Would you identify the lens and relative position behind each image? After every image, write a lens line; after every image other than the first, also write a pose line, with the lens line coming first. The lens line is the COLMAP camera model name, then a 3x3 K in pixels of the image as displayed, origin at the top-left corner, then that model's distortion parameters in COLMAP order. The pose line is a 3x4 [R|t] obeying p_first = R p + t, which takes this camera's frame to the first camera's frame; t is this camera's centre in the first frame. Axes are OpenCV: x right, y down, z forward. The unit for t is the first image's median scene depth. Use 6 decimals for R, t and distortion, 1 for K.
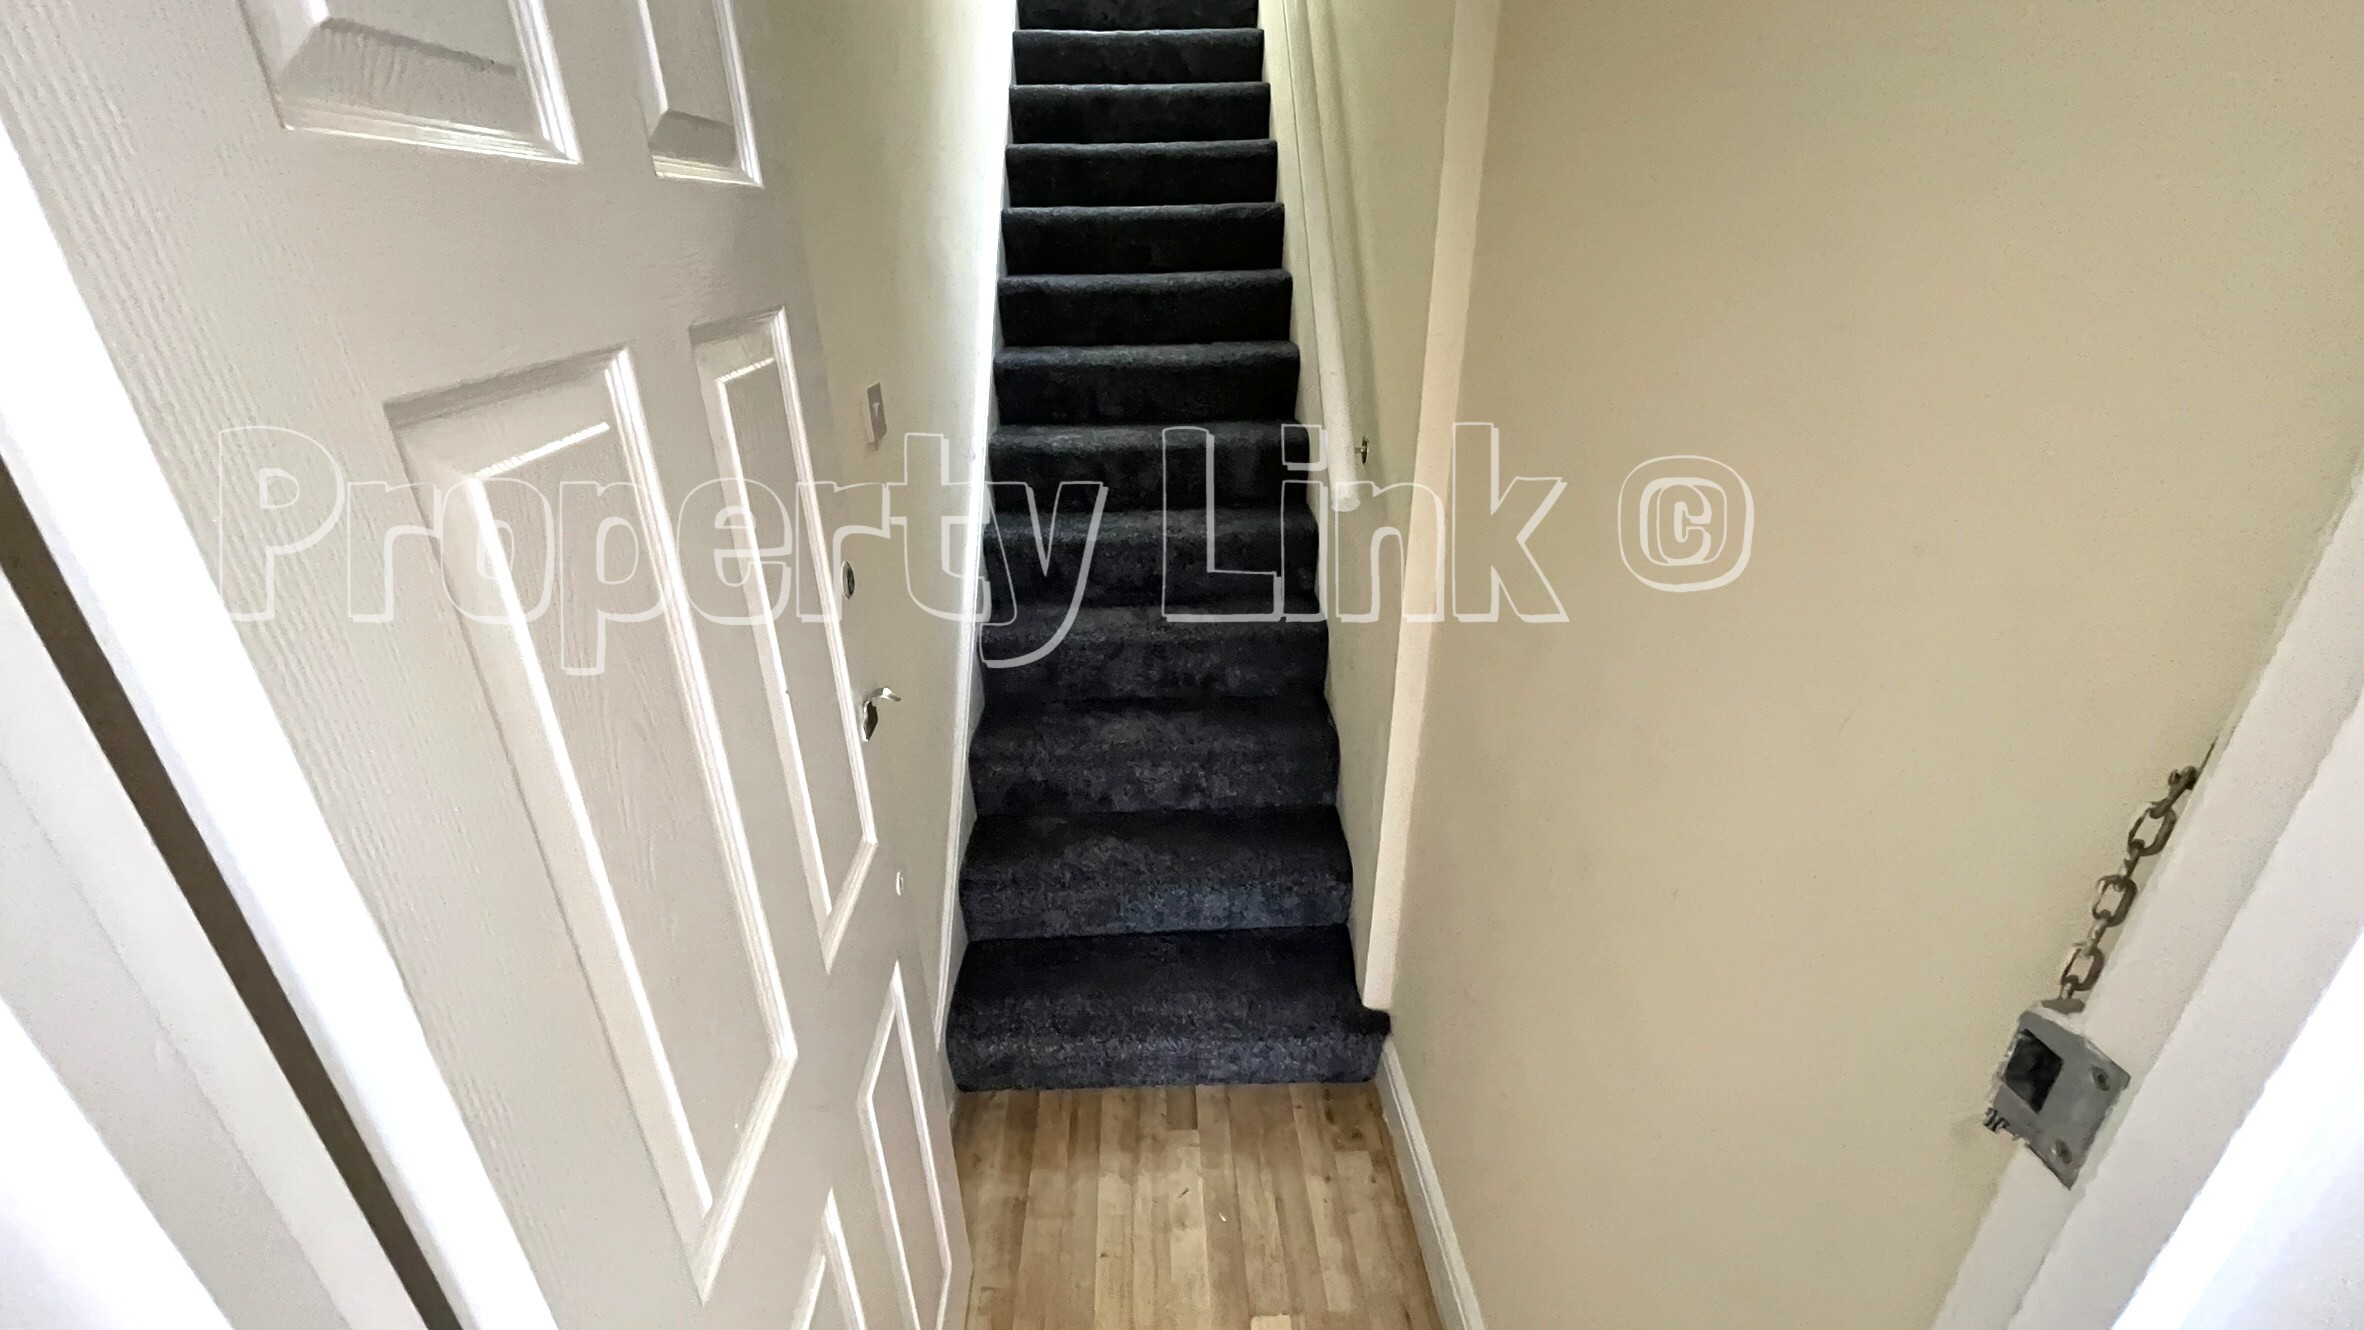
lens RADIAL K [[961.3, 0, 1169.1], [0, 961.3, 664.2], [0, 0, 1]] dist [-0.001551, 0.000567]
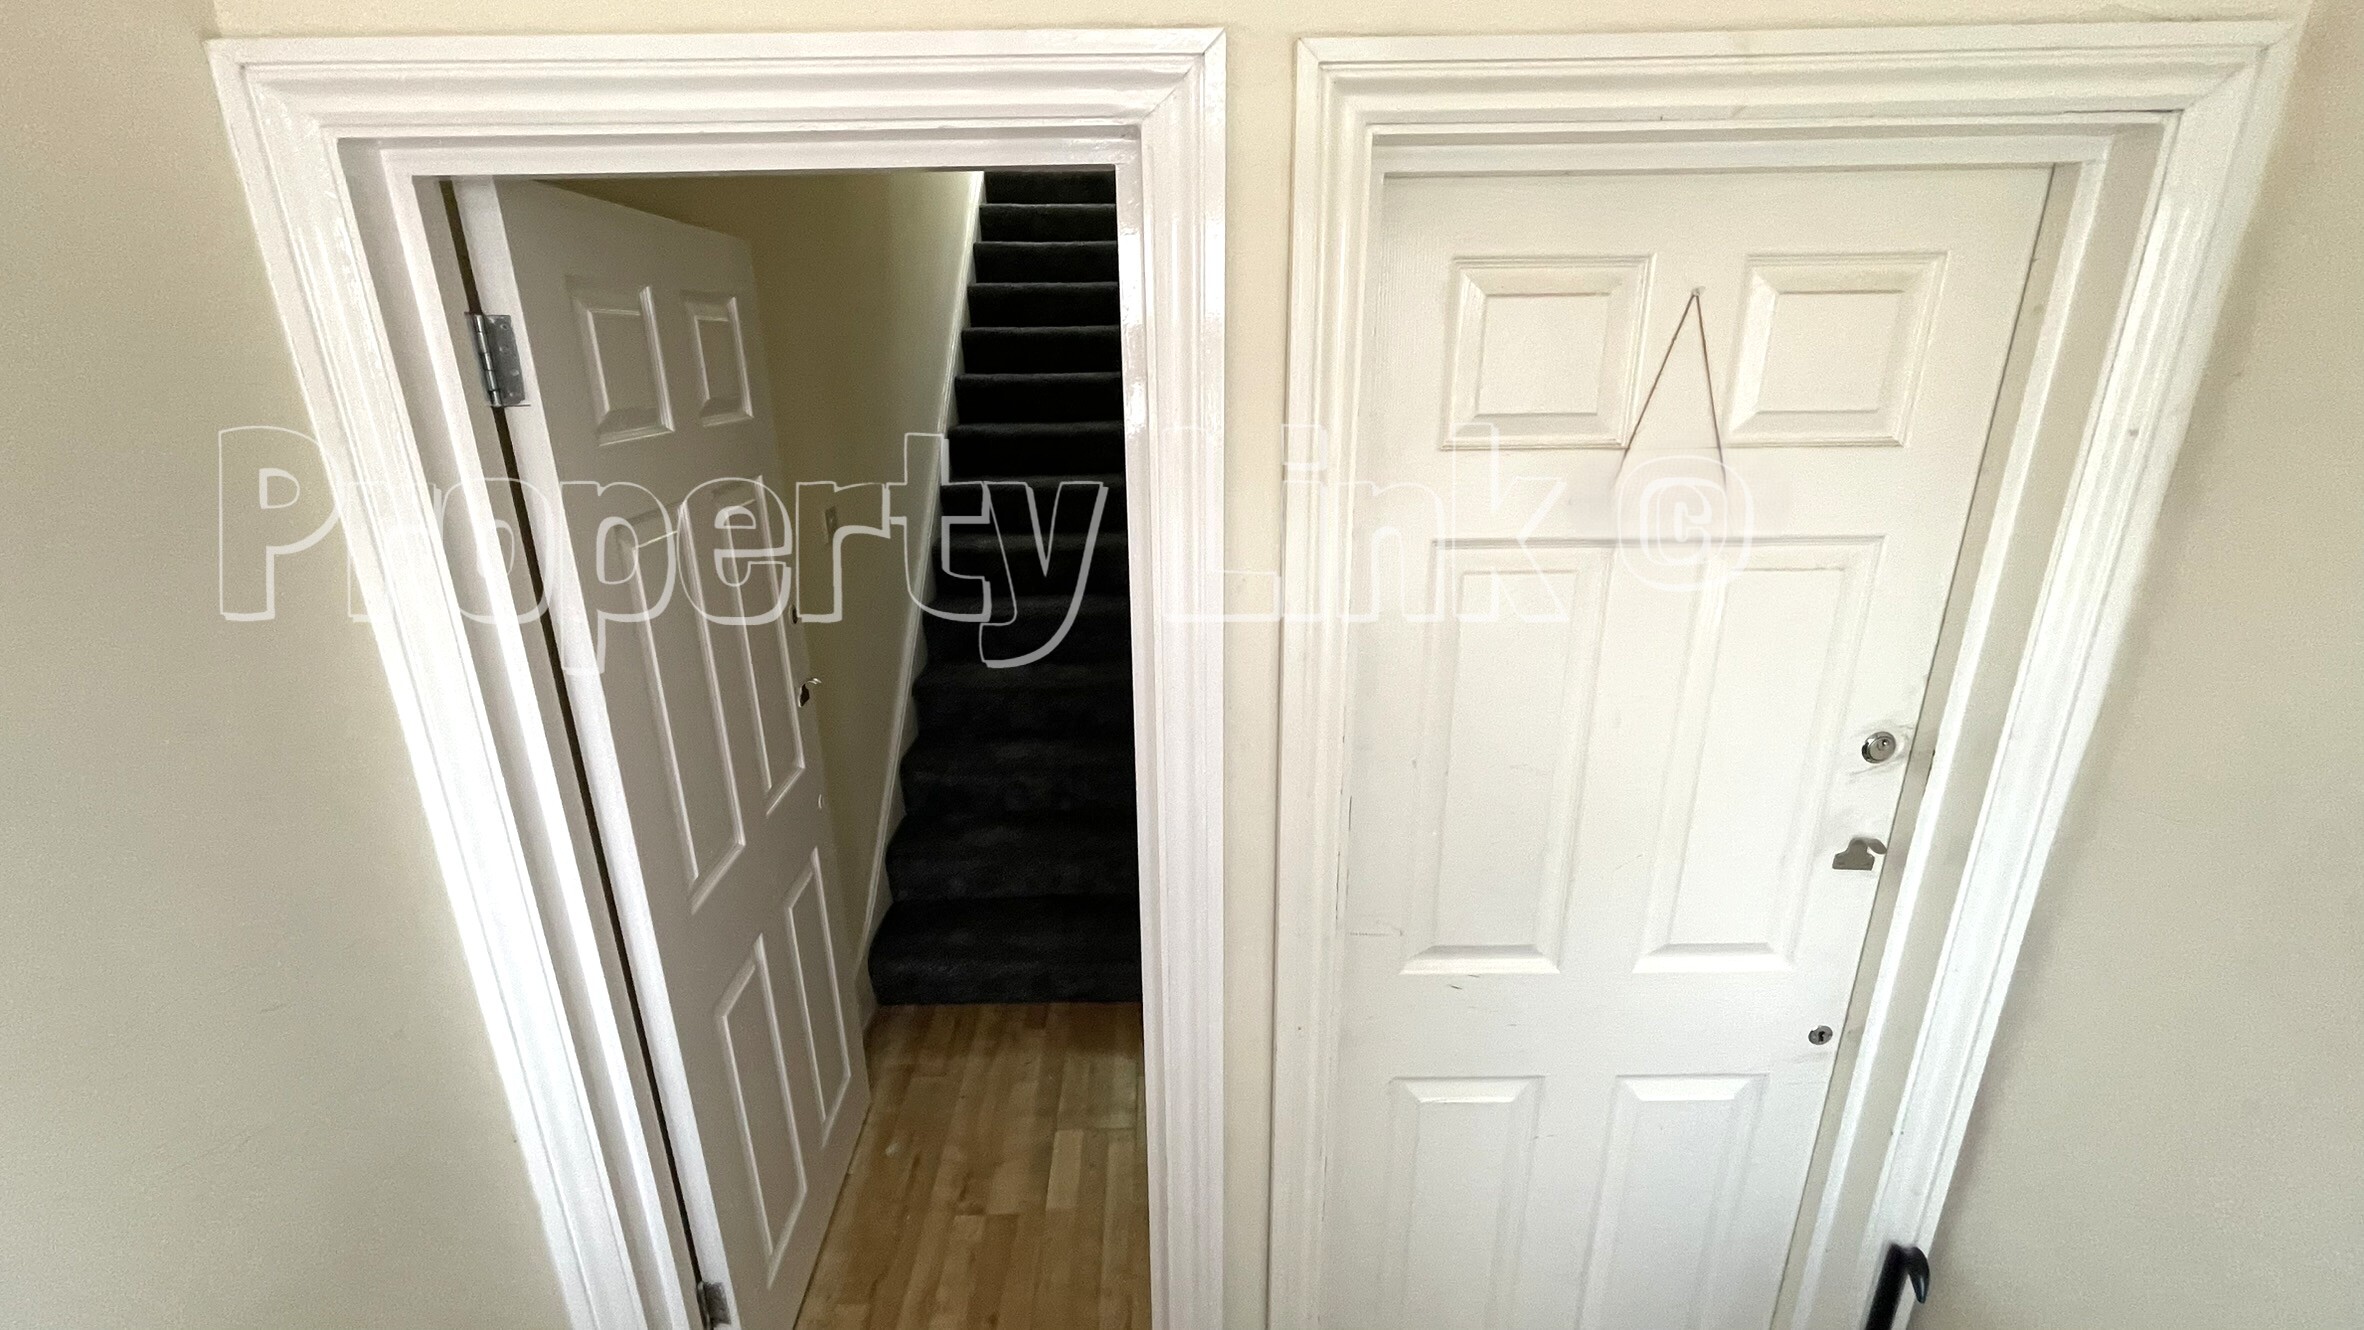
lens RADIAL K [[961.3, 0, 1169.1], [0, 961.3, 664.2], [0, 0, 1]] dist [-0.001551, 0.000567]
pose [[0.999869, 0.008379, -0.013863, 0.220039], [-0.009854, 0.993884, -0.109990, 0.109234], [0.012856, 0.110112, 0.993836, -0.429885]]
